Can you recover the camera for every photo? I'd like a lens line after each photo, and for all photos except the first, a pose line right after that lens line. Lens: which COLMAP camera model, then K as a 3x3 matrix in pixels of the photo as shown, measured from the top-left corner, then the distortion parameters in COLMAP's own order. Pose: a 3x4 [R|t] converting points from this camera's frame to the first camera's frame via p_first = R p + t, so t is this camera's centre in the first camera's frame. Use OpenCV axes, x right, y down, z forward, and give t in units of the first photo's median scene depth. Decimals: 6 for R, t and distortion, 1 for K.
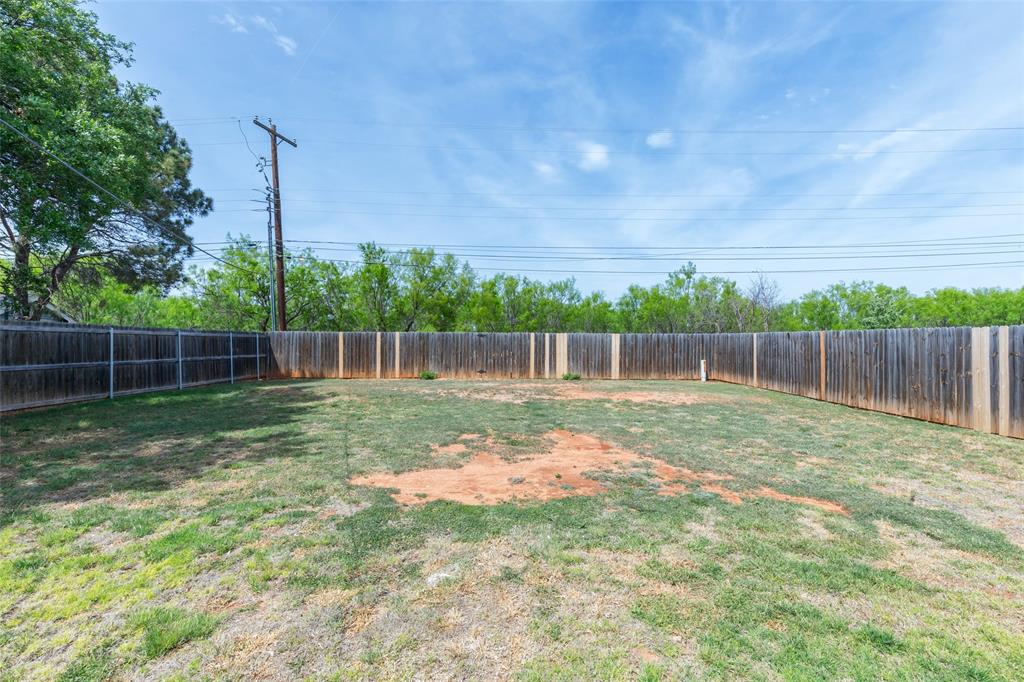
lens RADIAL K [[459.0, 0, 512.0], [0, 459.0, 341.0], [0, 0, 1]] dist [0.000197, -0.000590]
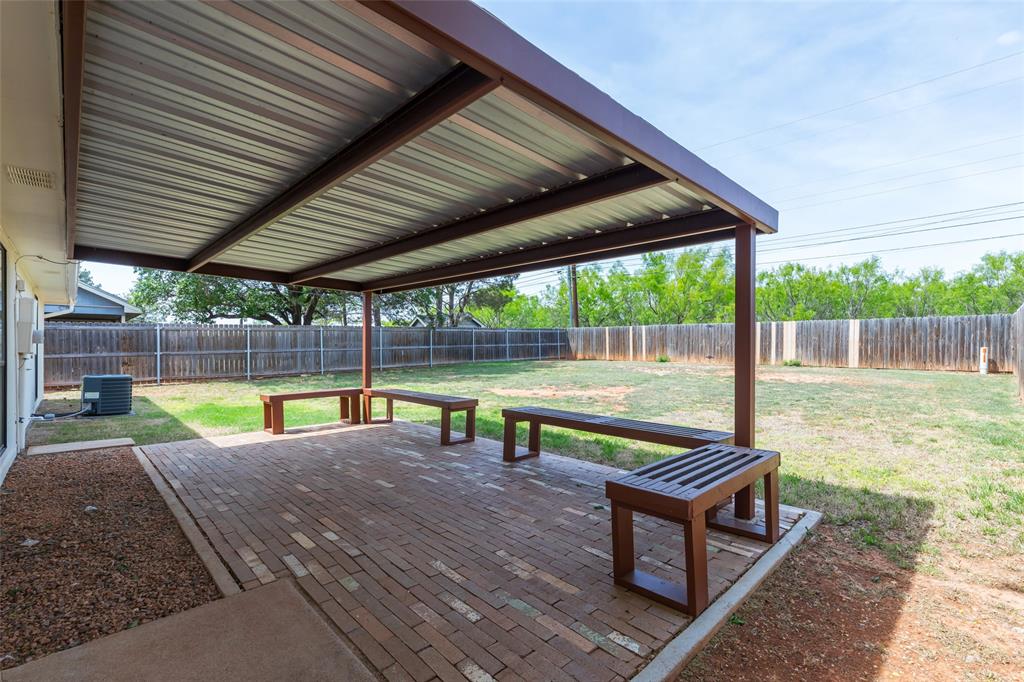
lens RADIAL K [[459.0, 0, 512.0], [0, 459.0, 341.0], [0, 0, 1]] dist [0.000197, -0.000590]
pose [[0.689649, -0.009025, -0.724088, 0.434632], [0.017082, 0.999847, 0.003807, 0.012642], [0.723942, -0.014995, 0.689698, -0.170718]]
